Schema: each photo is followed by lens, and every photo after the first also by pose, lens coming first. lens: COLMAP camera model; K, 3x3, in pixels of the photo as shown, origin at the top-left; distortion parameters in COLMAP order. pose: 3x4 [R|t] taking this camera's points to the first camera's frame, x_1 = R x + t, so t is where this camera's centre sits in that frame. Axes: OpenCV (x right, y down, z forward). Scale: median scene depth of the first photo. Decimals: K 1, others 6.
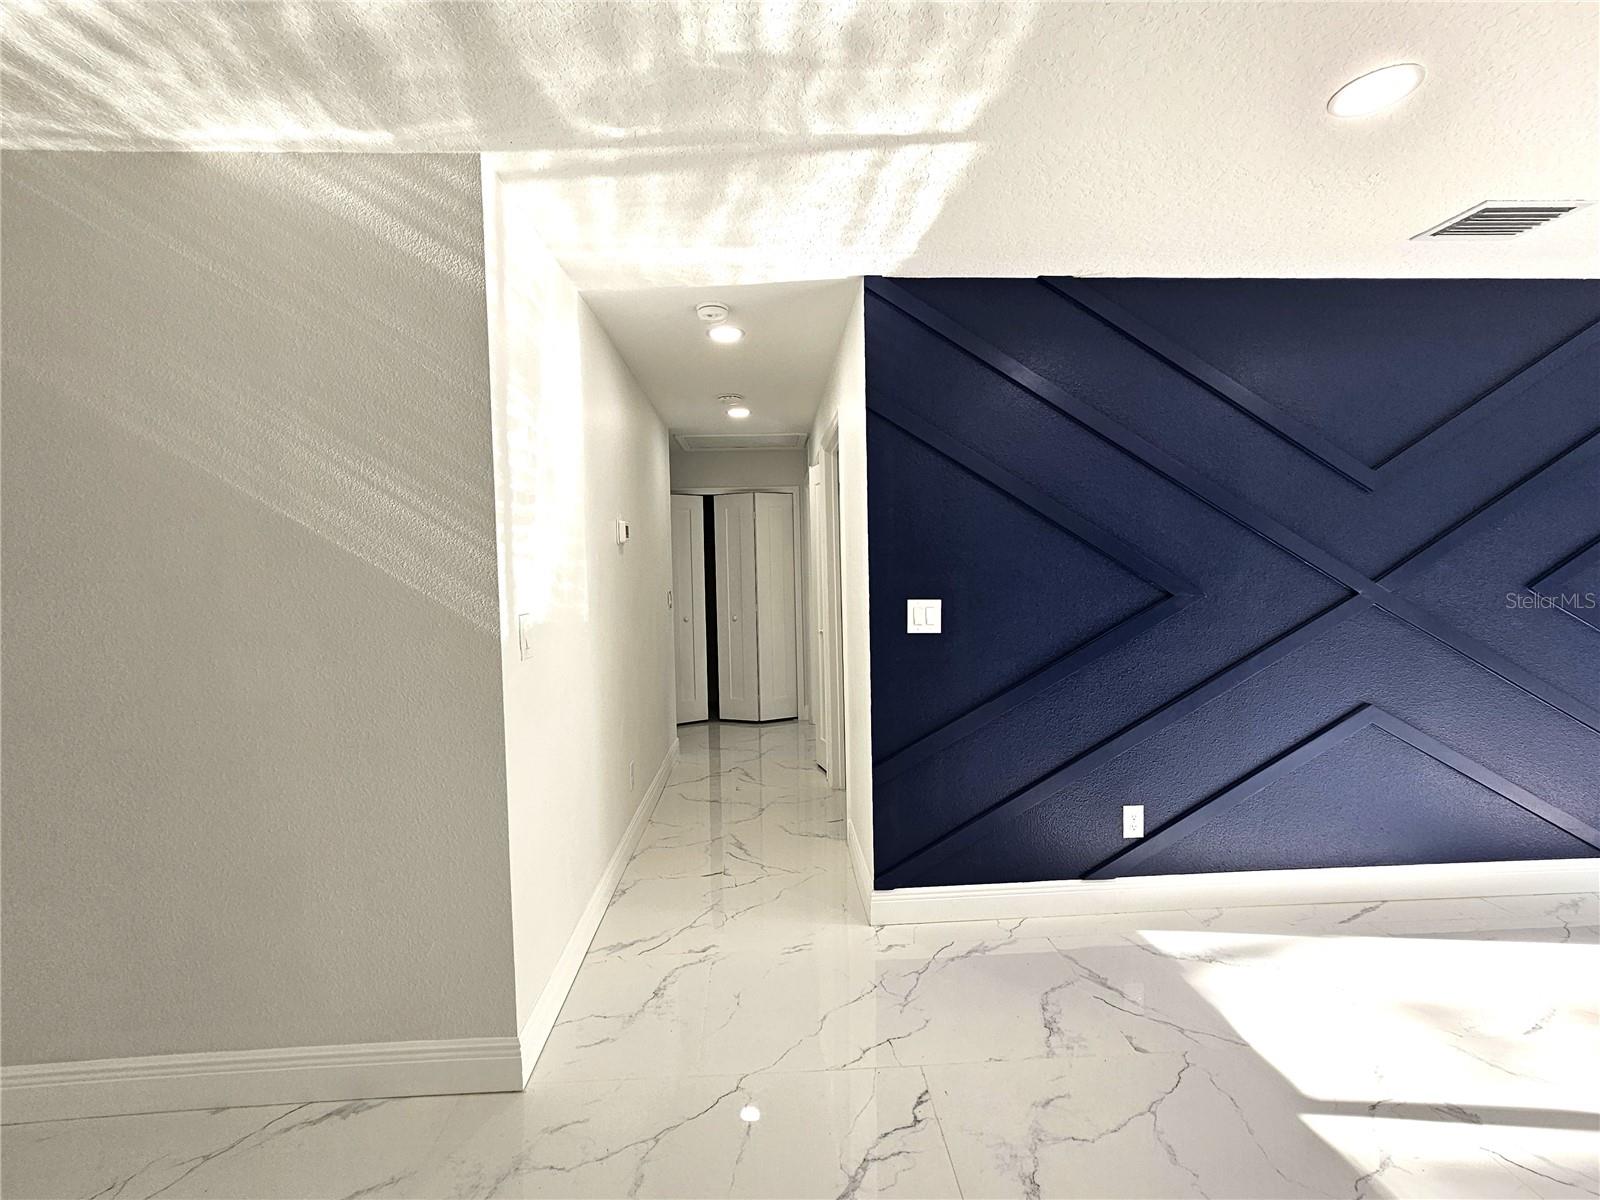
lens RADIAL K [[687.1, 0, 805.5], [0, 687.1, 597.9], [0, 0, 1]] dist [-0.002650, 0.000671]
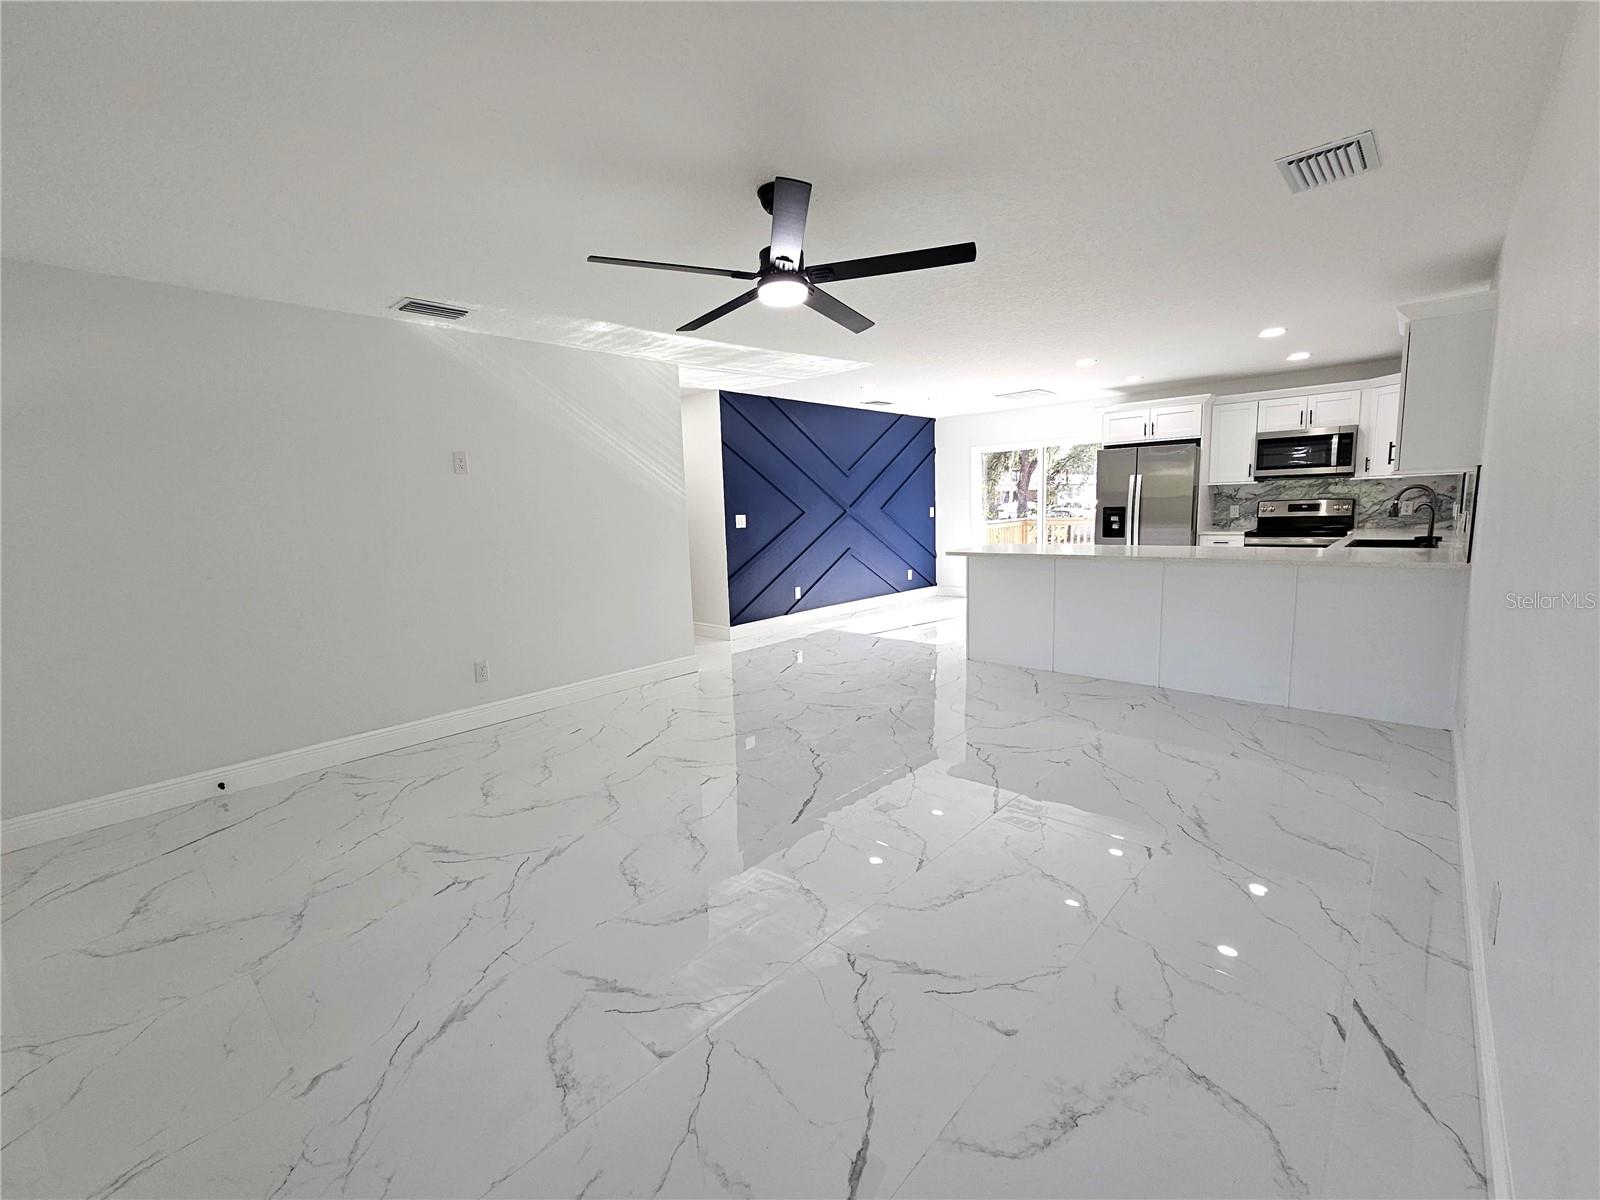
lens RADIAL K [[687.1, 0, 789.2], [0, 687.1, 574.2], [0, 0, 1]] dist [-0.002650, 0.000671]
pose [[0.713206, -0.072163, 0.697230, -1.621580], [0.046942, 0.997371, 0.055209, 0.096742], [-0.699381, -0.006646, 0.714718, -1.070561]]
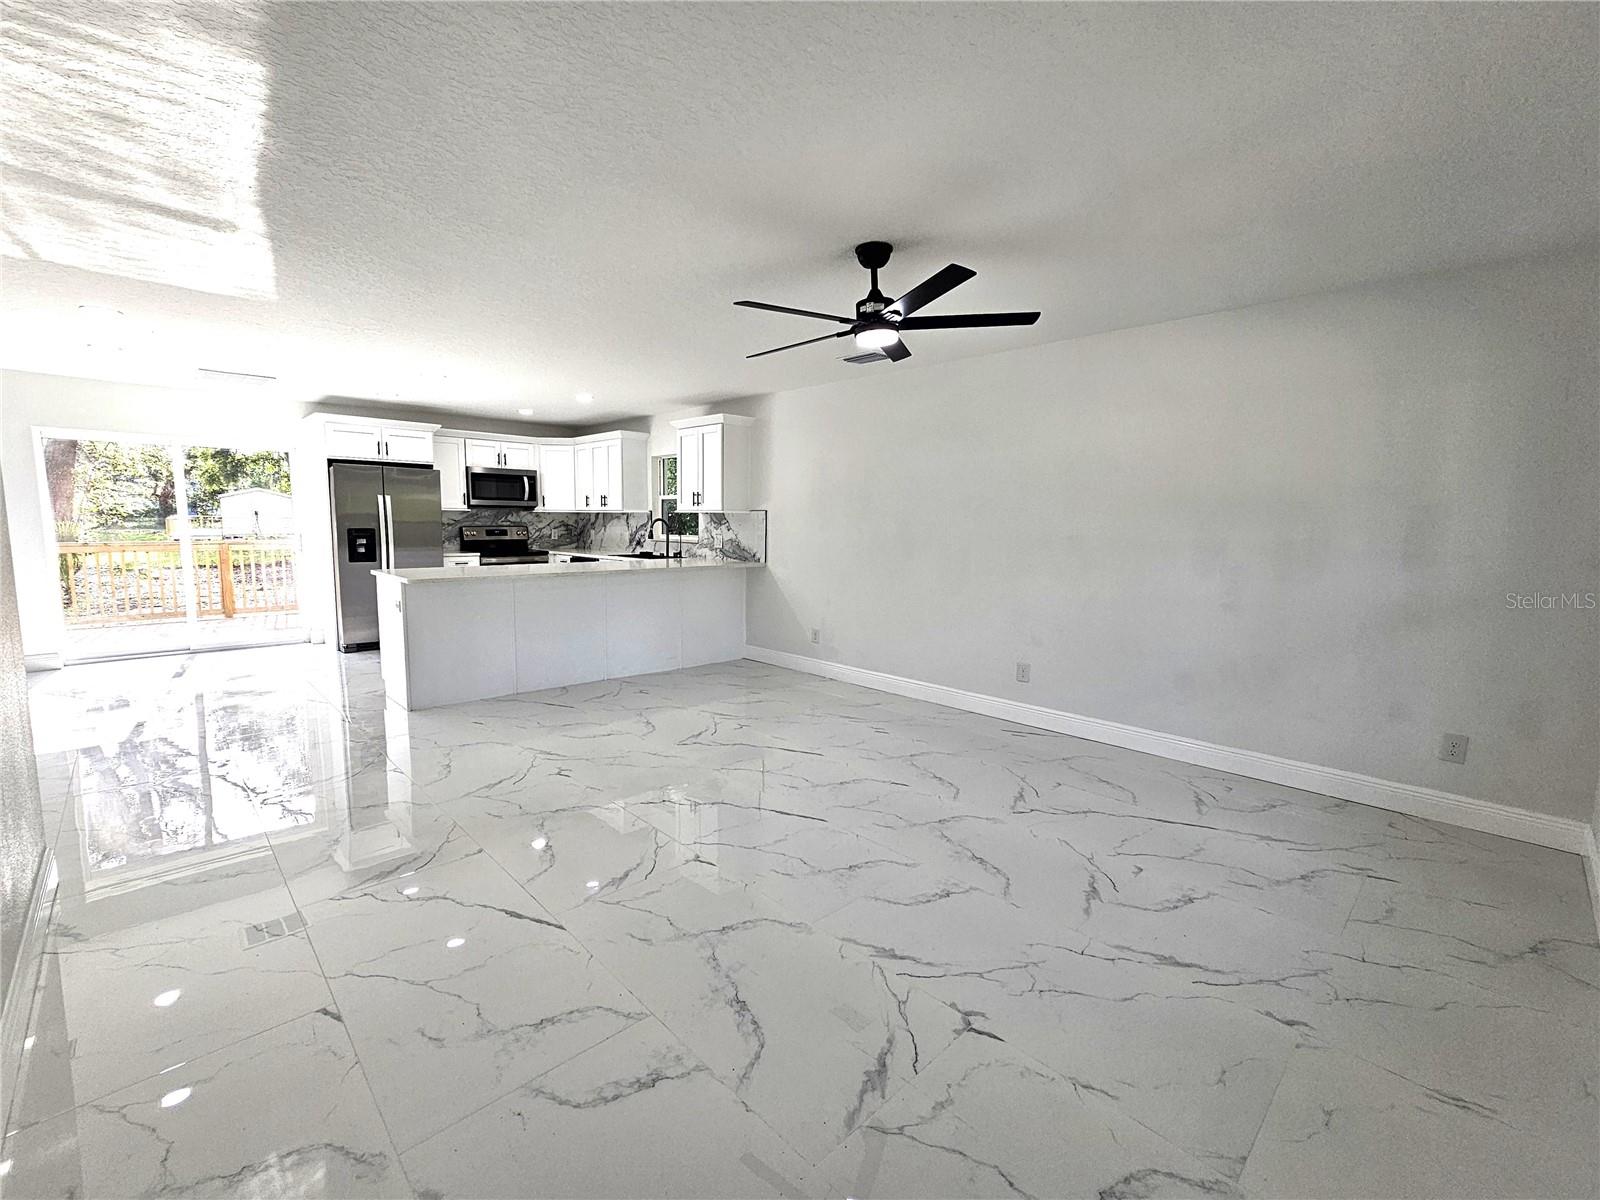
lens RADIAL K [[687.1, 0, 792.7], [0, 687.1, 597.4], [0, 0, 1]] dist [-0.002650, 0.000671]
pose [[-0.657258, -0.070586, 0.750353, -1.690804], [0.031129, 0.992212, 0.120605, 0.035084], [-0.753022, 0.102626, -0.649942, 0.532562]]
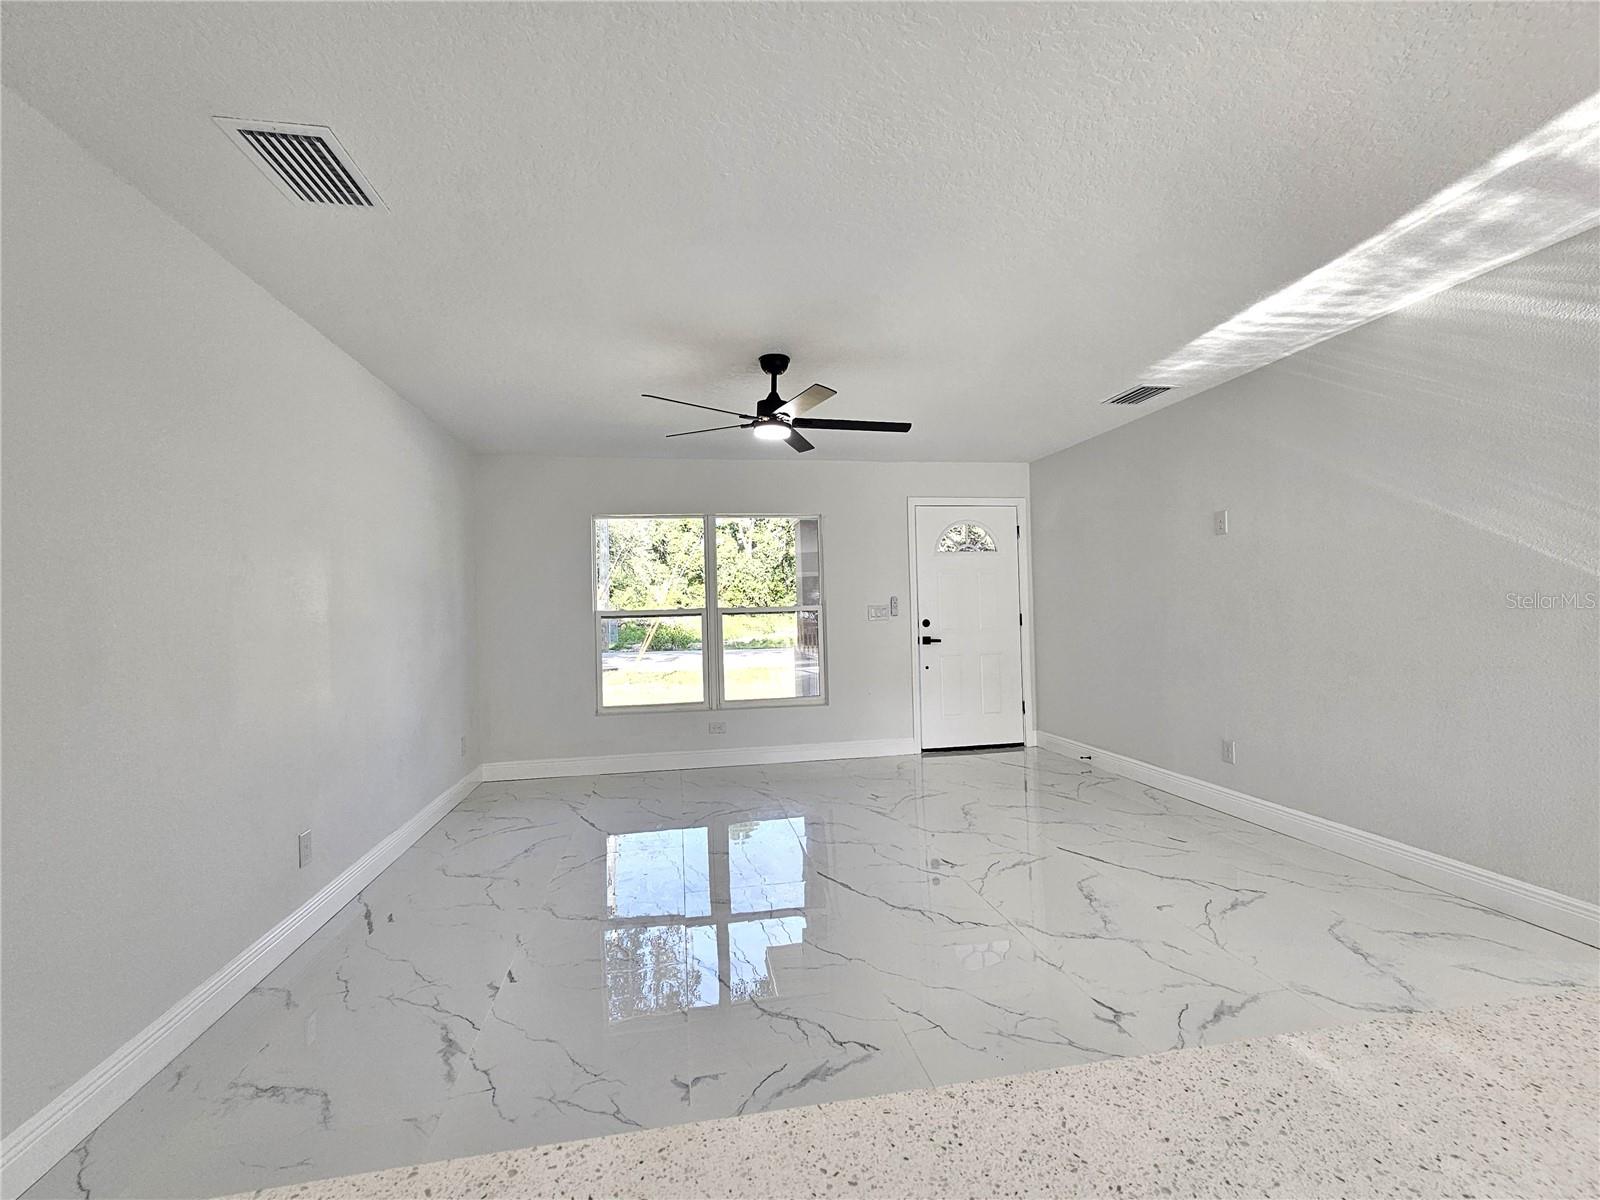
lens RADIAL K [[687.1, 0, 801.4], [0, 687.1, 597.5], [0, 0, 1]] dist [-0.002650, 0.000671]
pose [[0.135979, 0.002875, -0.990708, 0.414048], [-0.017650, 0.999844, 0.000479, 0.065786], [0.990555, 0.017421, 0.136008, -0.474052]]
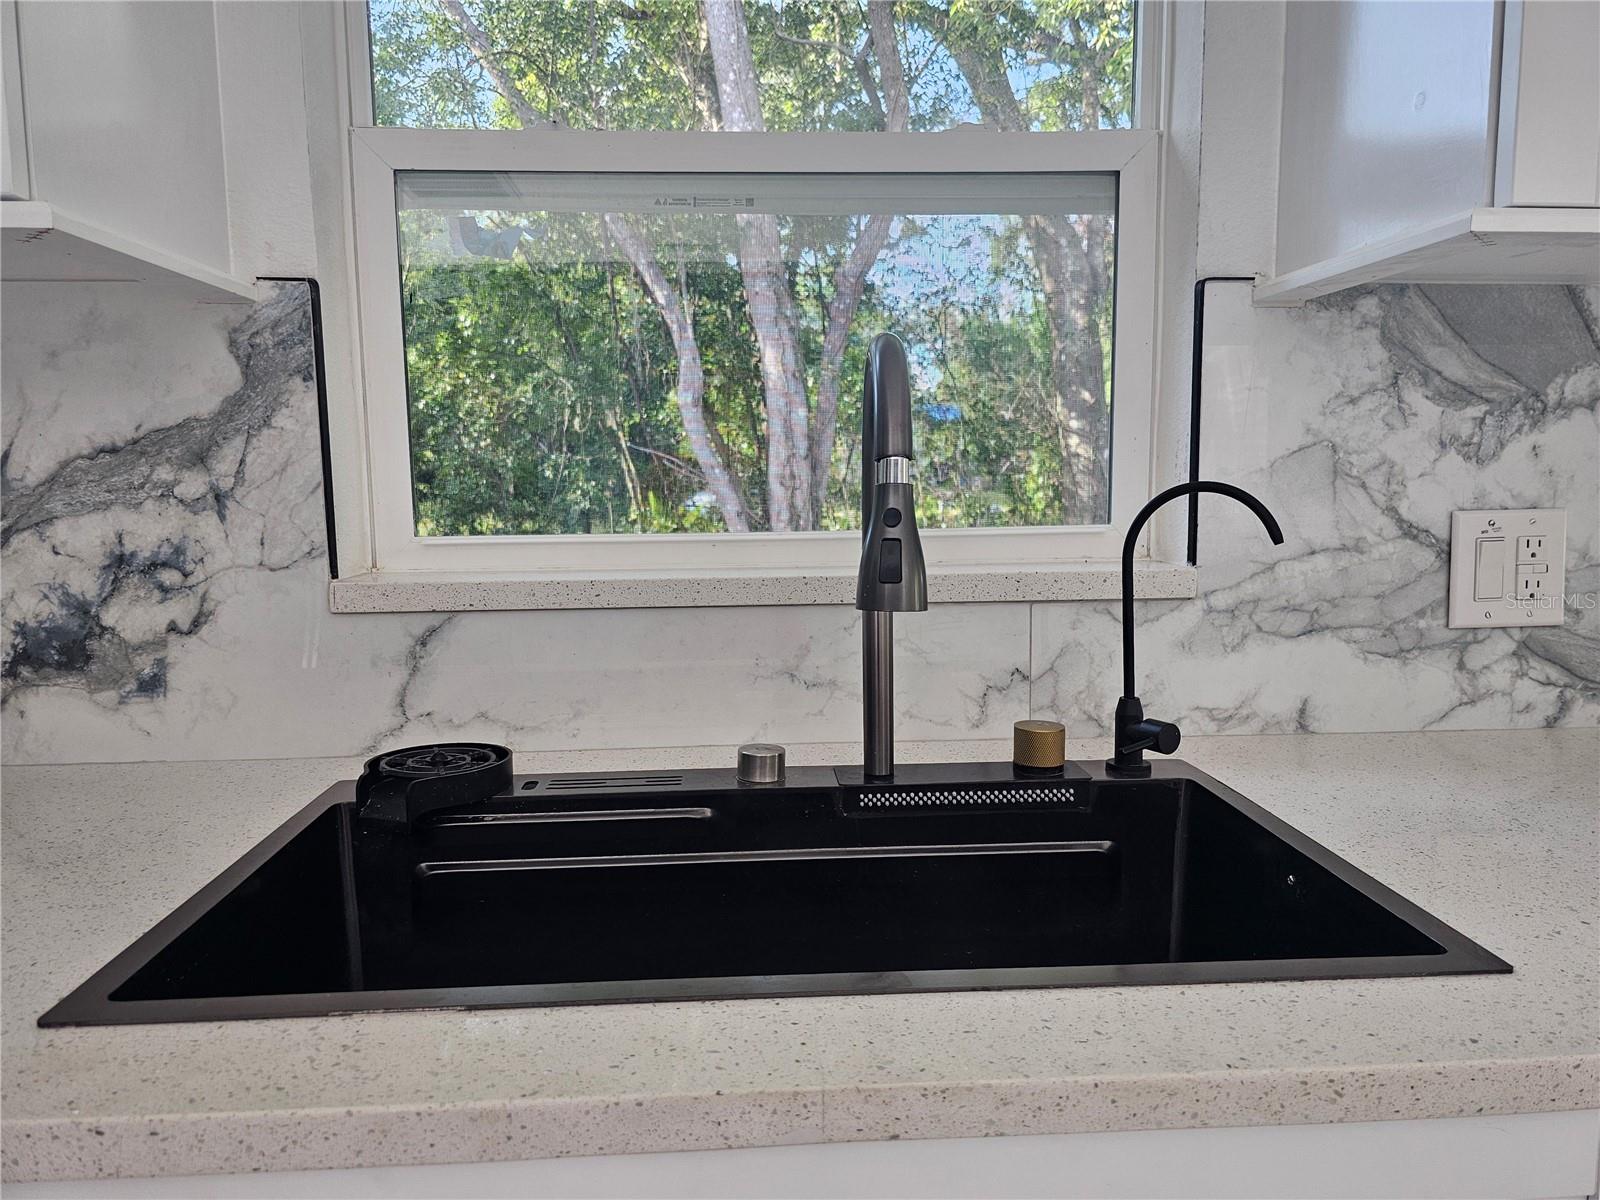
lens RADIAL K [[1103.3, 0, 793.9], [0, 1103.3, 603.5], [0, 0, 1]] dist [0.004655, 0.000079]
pose [[-0.999390, 0.032637, -0.012407, 0.867665], [0.030340, 0.987599, 0.154040, 0.066810], [0.017281, 0.153570, -0.987987, -0.569851]]
